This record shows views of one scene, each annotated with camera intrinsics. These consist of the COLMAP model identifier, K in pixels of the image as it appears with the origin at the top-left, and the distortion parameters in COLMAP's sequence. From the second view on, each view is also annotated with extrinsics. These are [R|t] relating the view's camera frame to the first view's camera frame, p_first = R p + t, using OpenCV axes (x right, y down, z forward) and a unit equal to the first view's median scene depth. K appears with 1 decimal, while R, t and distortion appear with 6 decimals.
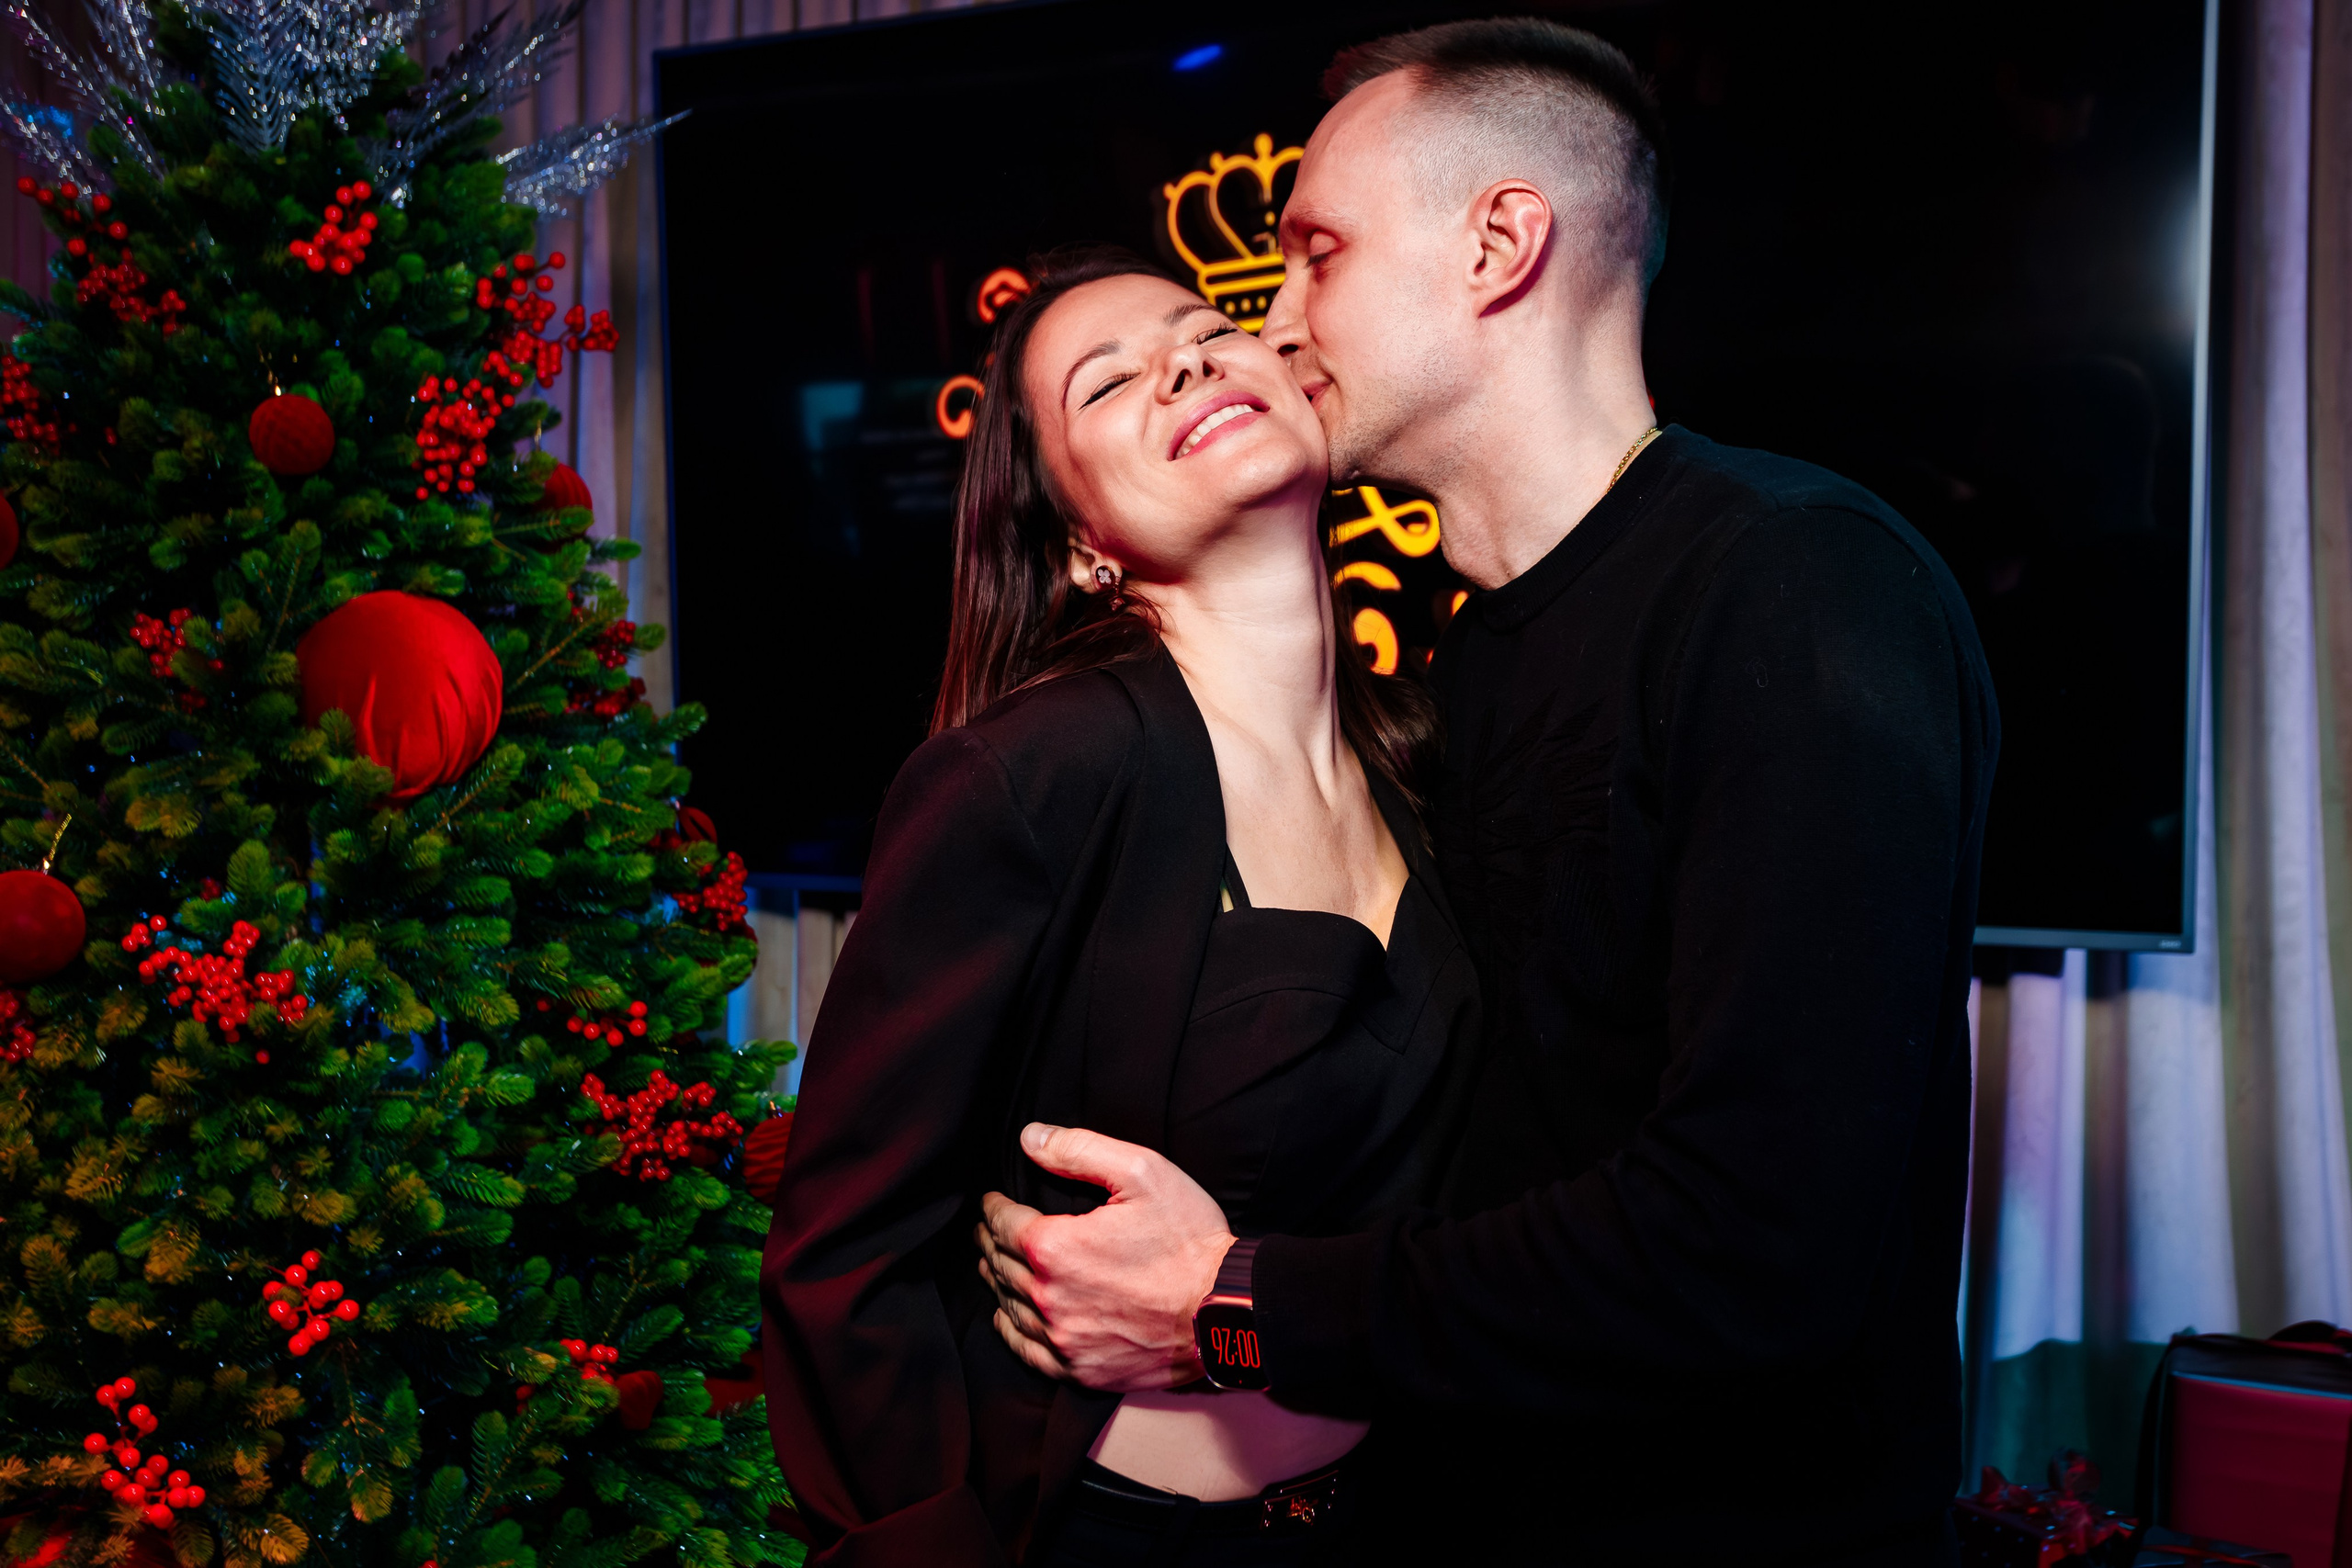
lens RADIAL K [[2467.9, 0, 1097.9], [0, 2467.9, 777.9], [0, 0, 1]] dist [0.043210, 0.000000]
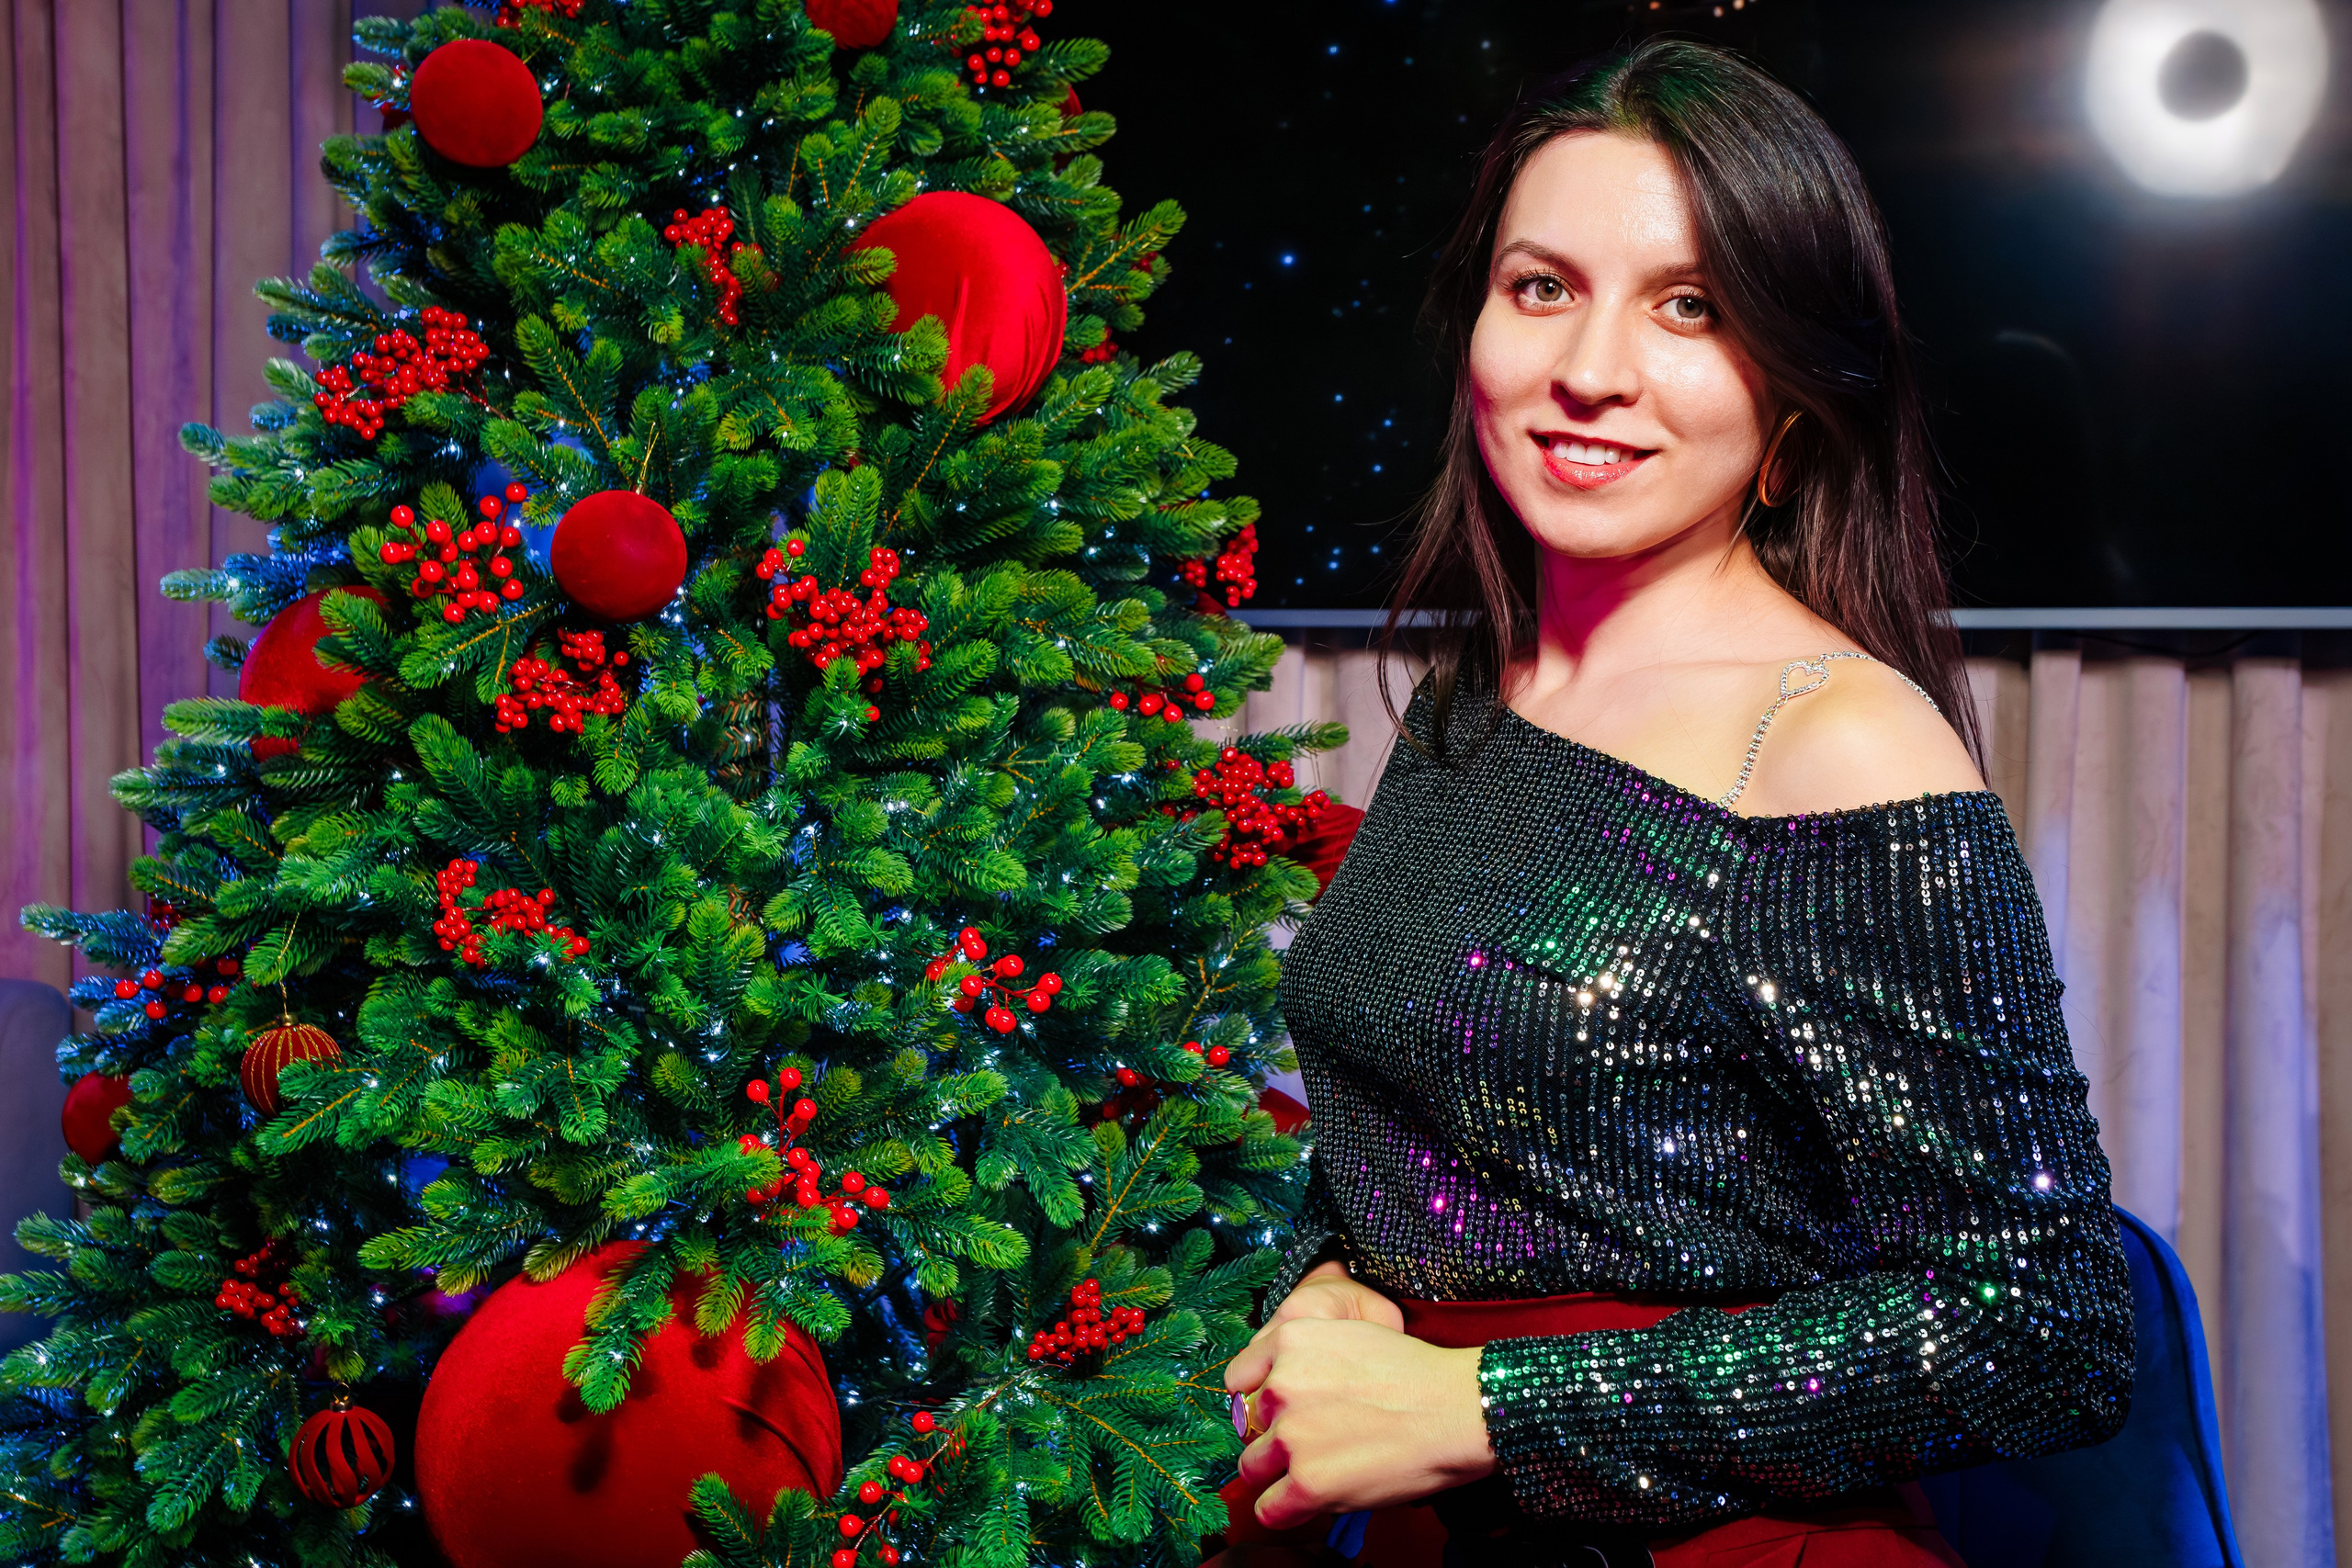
lens RADIAL K [[2797.7, 0, 1167.1], [0, 2797.7, 795.9], [0, 0, 1]] dist [0.023741, 0.000000]
pose [[0.988906, -0.028152, 0.145849, -0.367706], [0.023263, 0.999112, 0.035121, 0.105563], [-0.146708, -0.031338, 0.988683, 0.013849]]
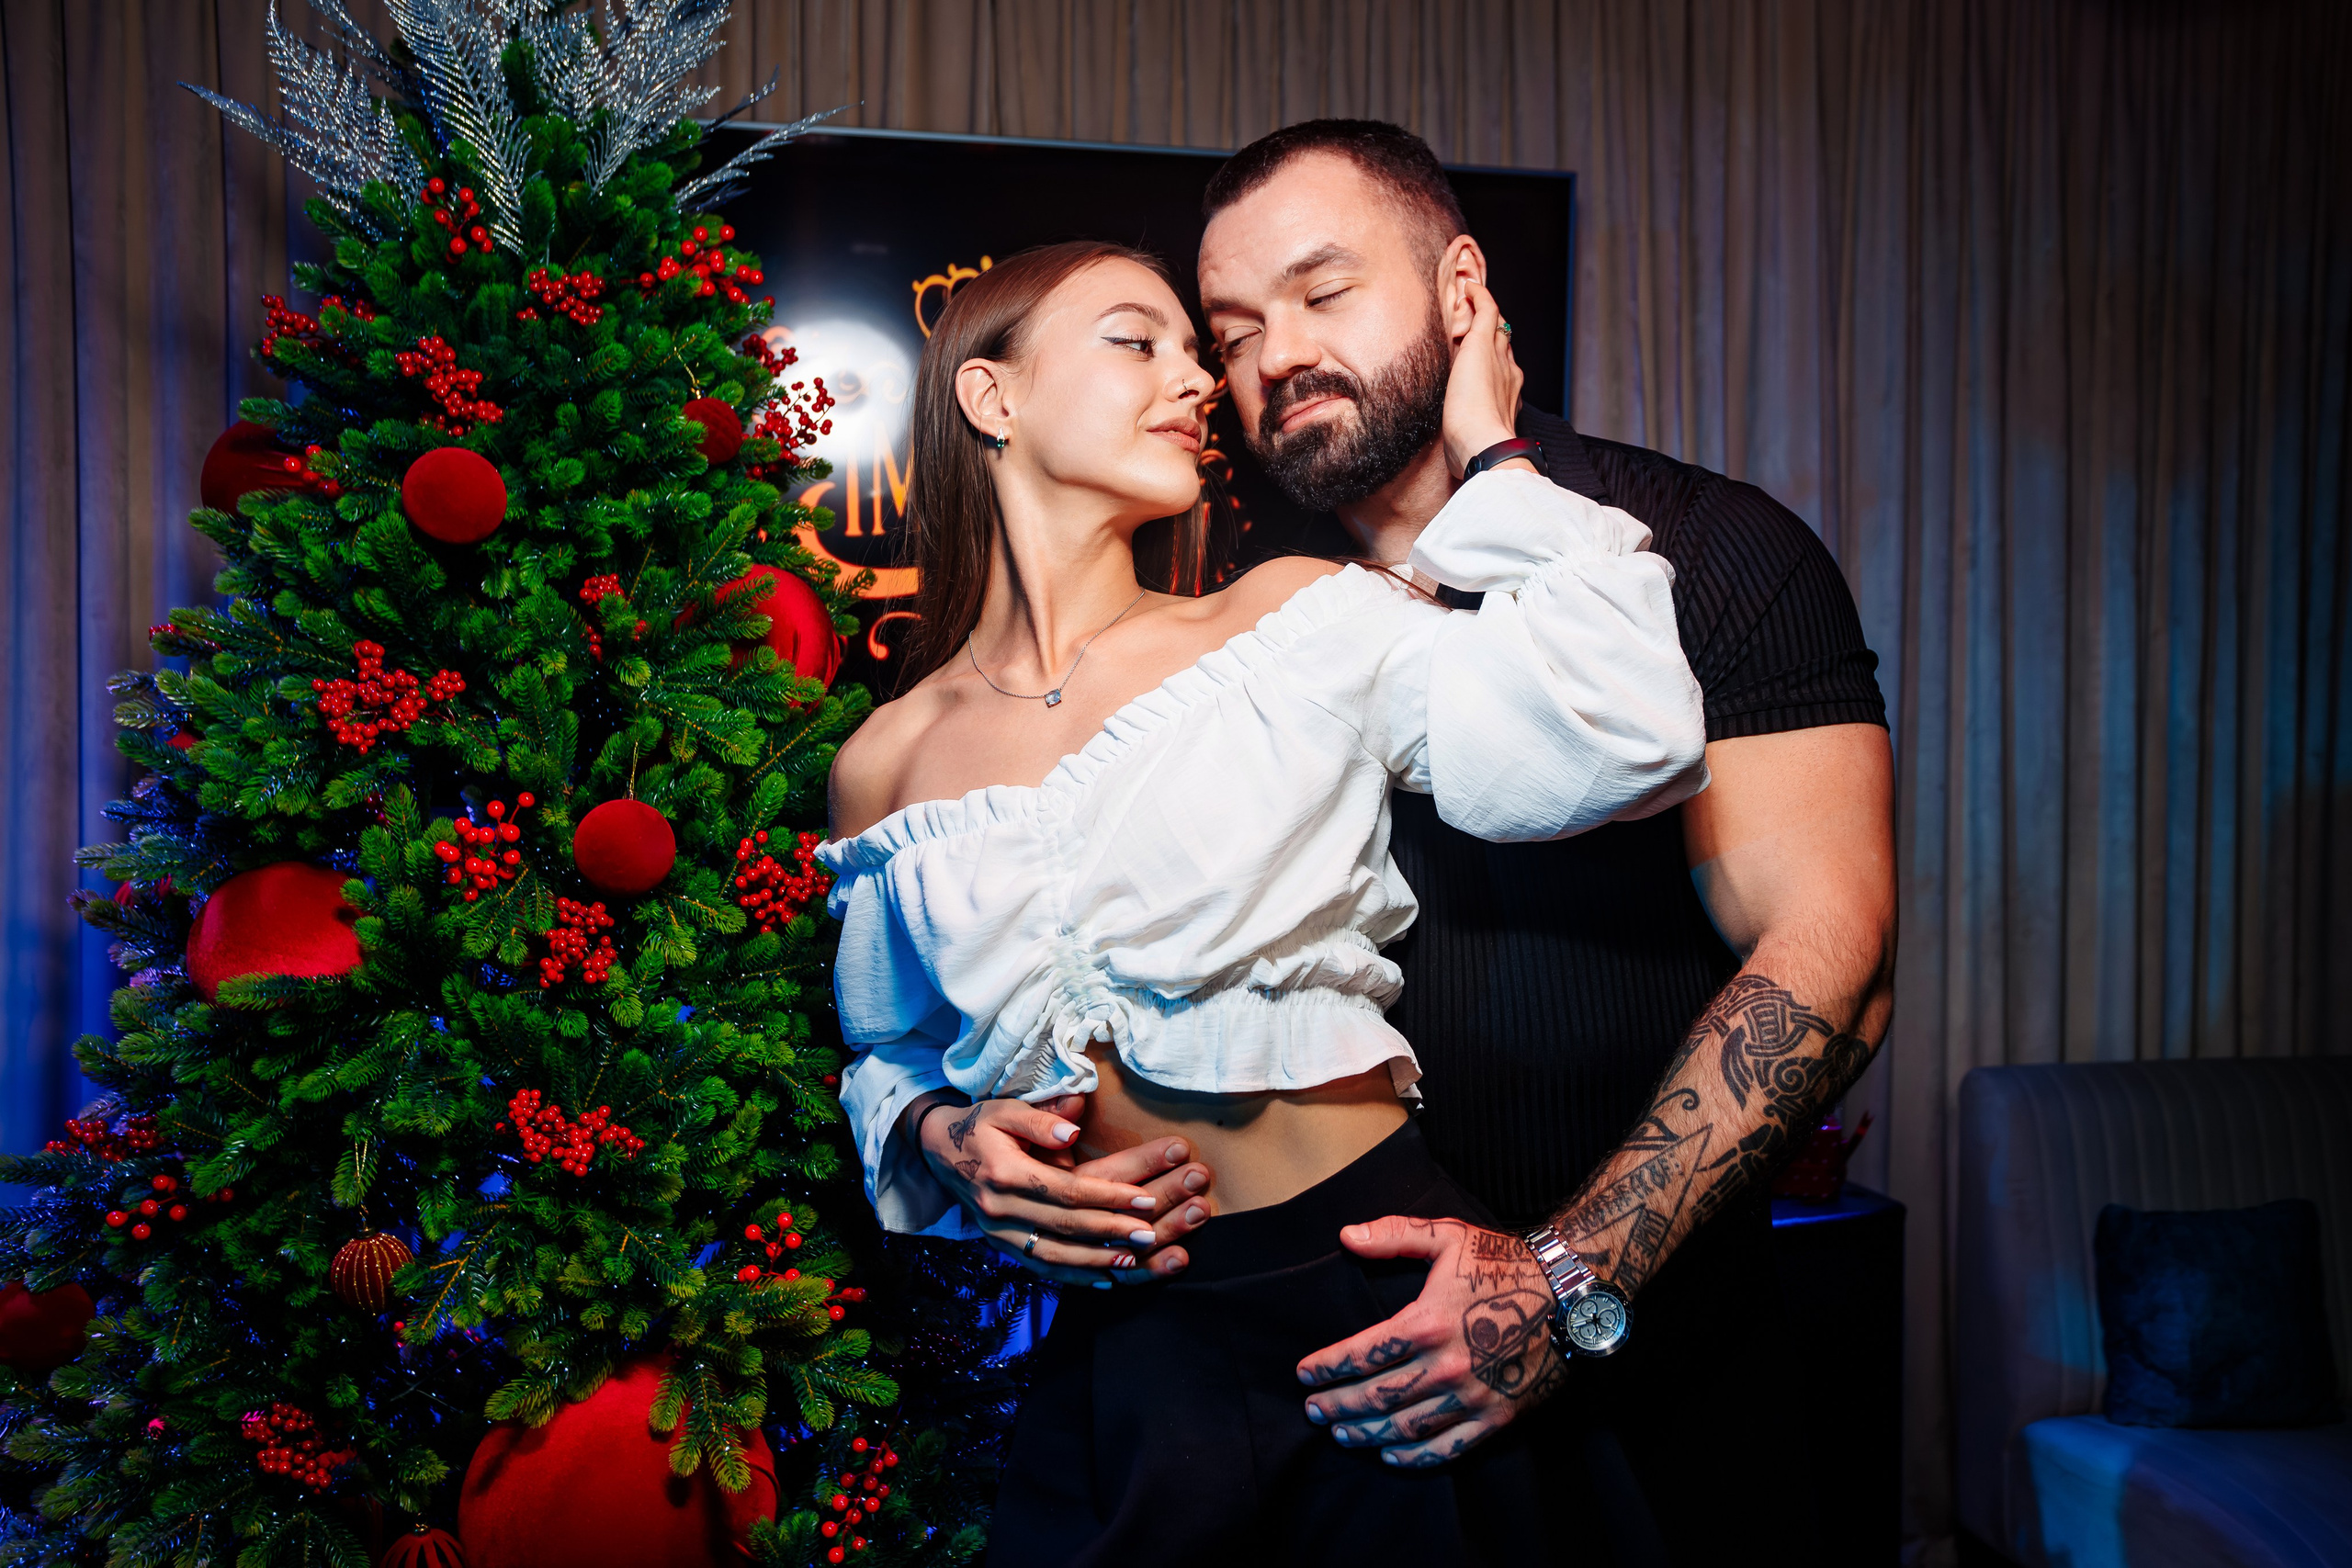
lens RADIAL K [[1905.0, 0, 1195.1], [0, 1905.0, 777.6], [0, 0, 1]] dist [-0.012514, 0.012535]
pose [[0.731013, -0.049876, 0.680538, -0.797289], [0.033430, 0.998745, 0.037287, 0.000531], [-0.681544, -0.004507, 0.731763, 0.167097]]
